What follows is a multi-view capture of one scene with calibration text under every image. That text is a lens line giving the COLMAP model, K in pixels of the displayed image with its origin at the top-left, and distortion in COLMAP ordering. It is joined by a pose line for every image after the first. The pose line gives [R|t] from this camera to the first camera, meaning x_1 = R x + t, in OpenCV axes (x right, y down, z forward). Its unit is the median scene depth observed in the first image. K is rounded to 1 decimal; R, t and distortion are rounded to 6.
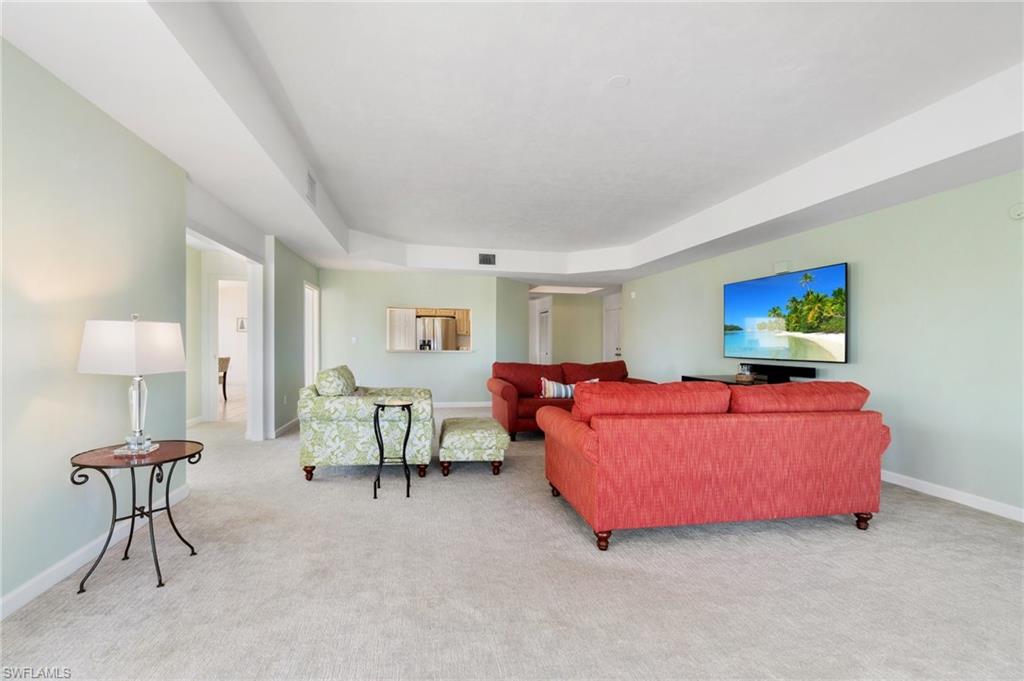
lens RADIAL K [[442.7, 0, 506.9], [0, 442.7, 344.4], [0, 0, 1]] dist [-0.004396, 0.001387]
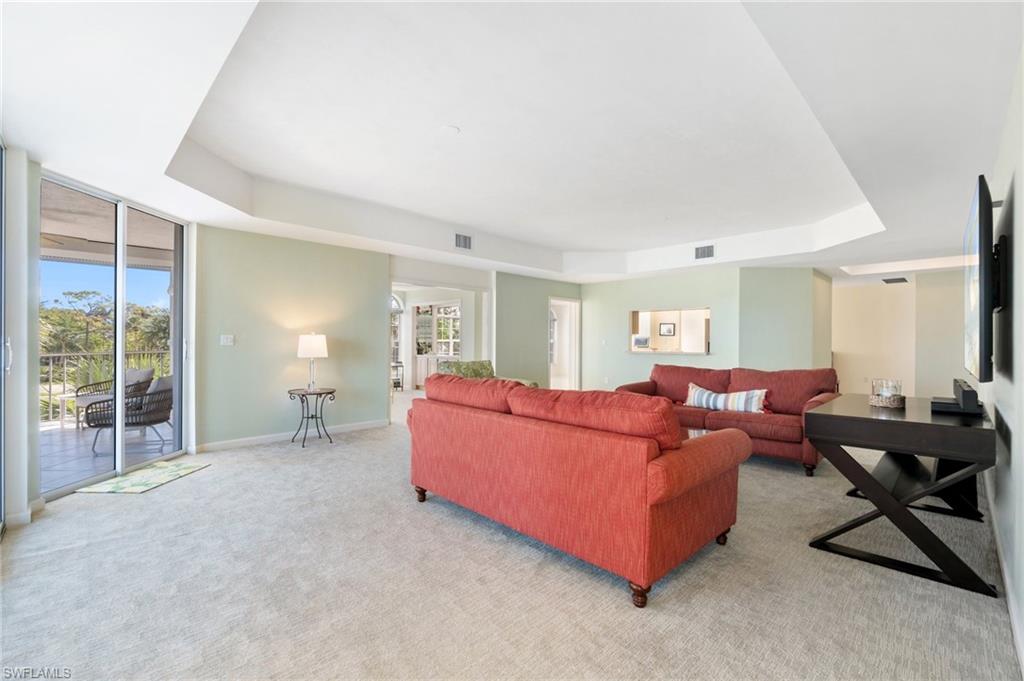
lens RADIAL K [[442.7, 0, 508.0], [0, 442.7, 346.2], [0, 0, 1]] dist [-0.004396, 0.001387]
pose [[0.555557, 0.002785, -0.831474, 1.336158], [-0.005543, 0.999985, -0.000355, 0.006911], [0.831460, 0.004806, 0.555564, 0.454033]]
